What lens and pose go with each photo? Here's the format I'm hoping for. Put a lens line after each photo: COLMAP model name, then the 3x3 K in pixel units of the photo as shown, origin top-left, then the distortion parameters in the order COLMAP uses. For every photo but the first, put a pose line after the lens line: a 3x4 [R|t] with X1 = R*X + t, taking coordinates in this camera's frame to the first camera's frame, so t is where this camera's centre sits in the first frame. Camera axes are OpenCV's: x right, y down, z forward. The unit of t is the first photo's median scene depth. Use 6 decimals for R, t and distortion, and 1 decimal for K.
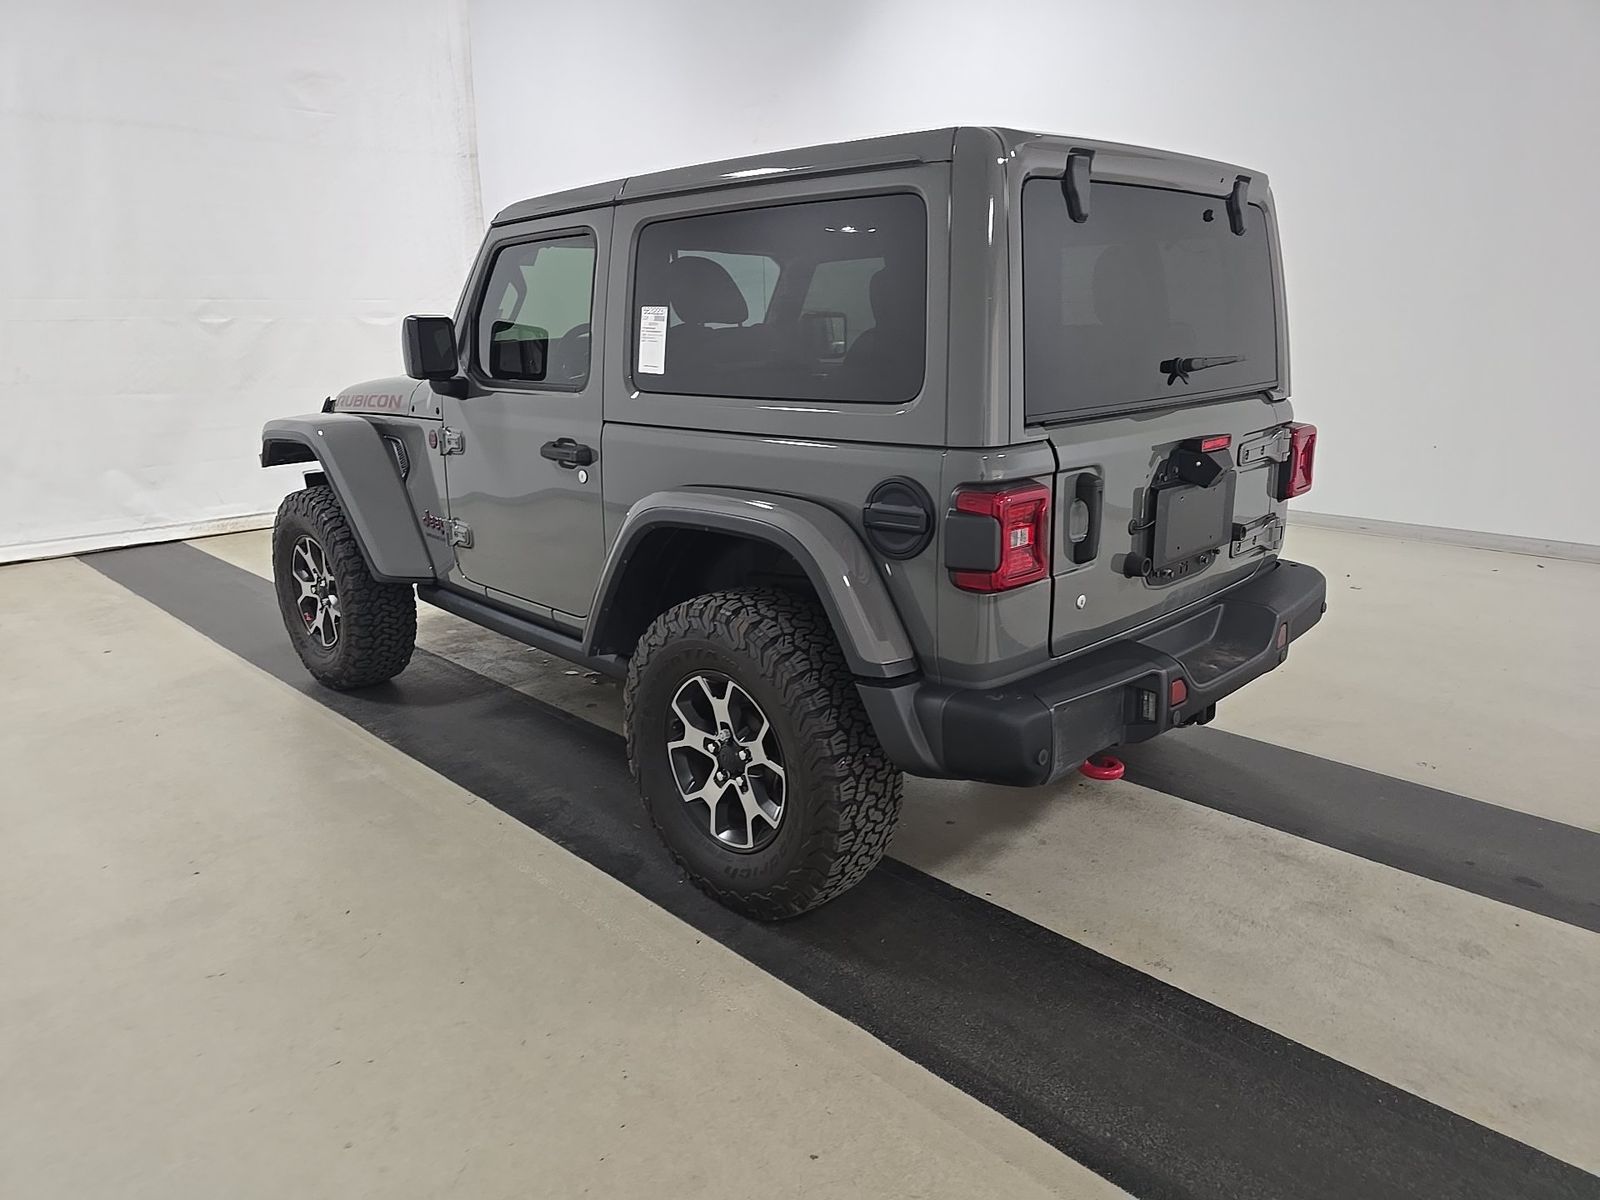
lens RADIAL K [[1049.6, 0, 800.0], [0, 1049.6, 600.0], [0, 0, 1]] dist [-0.000074, -0.000581]
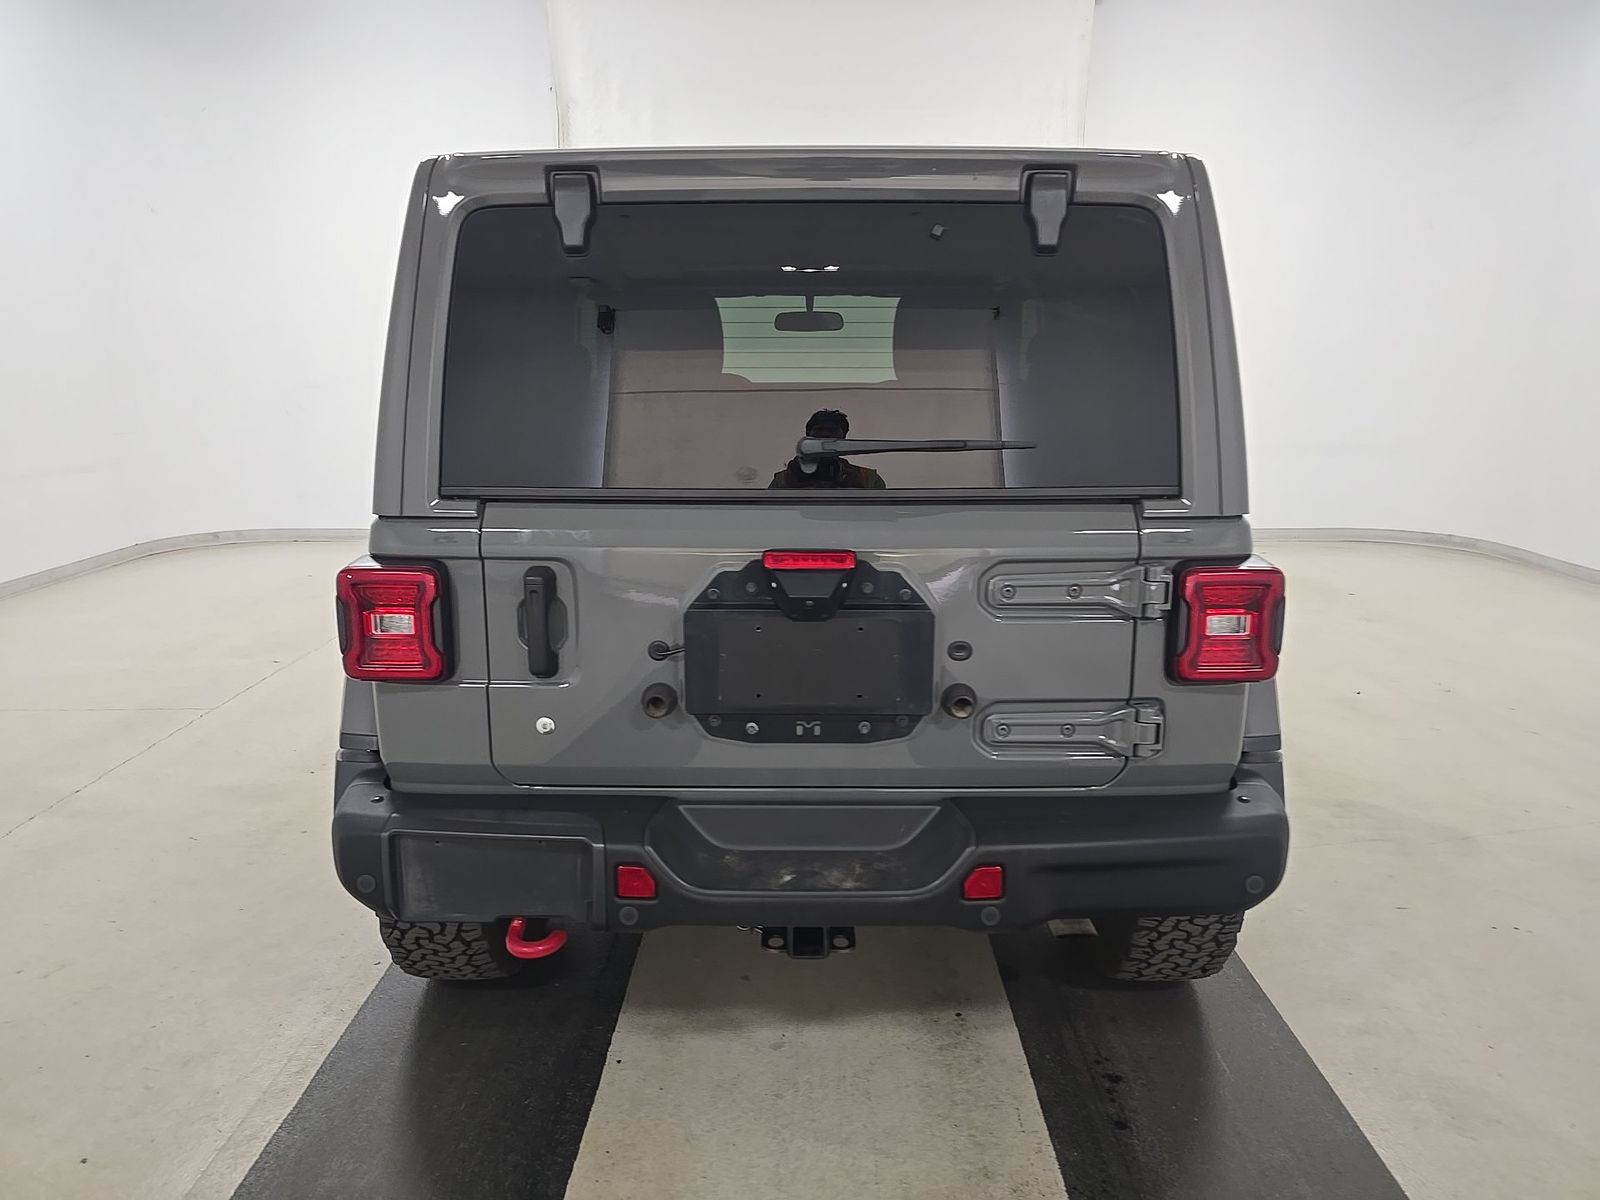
lens RADIAL K [[949.4, 0, 800.4], [0, 949.4, 632.9], [0, 0, 1]] dist [-0.002389, -0.000584]
pose [[0.712538, 0.157208, -0.683795, 0.779883], [-0.192686, 0.980948, 0.024739, -0.108050], [0.674657, 0.114131, 0.729254, 0.521396]]
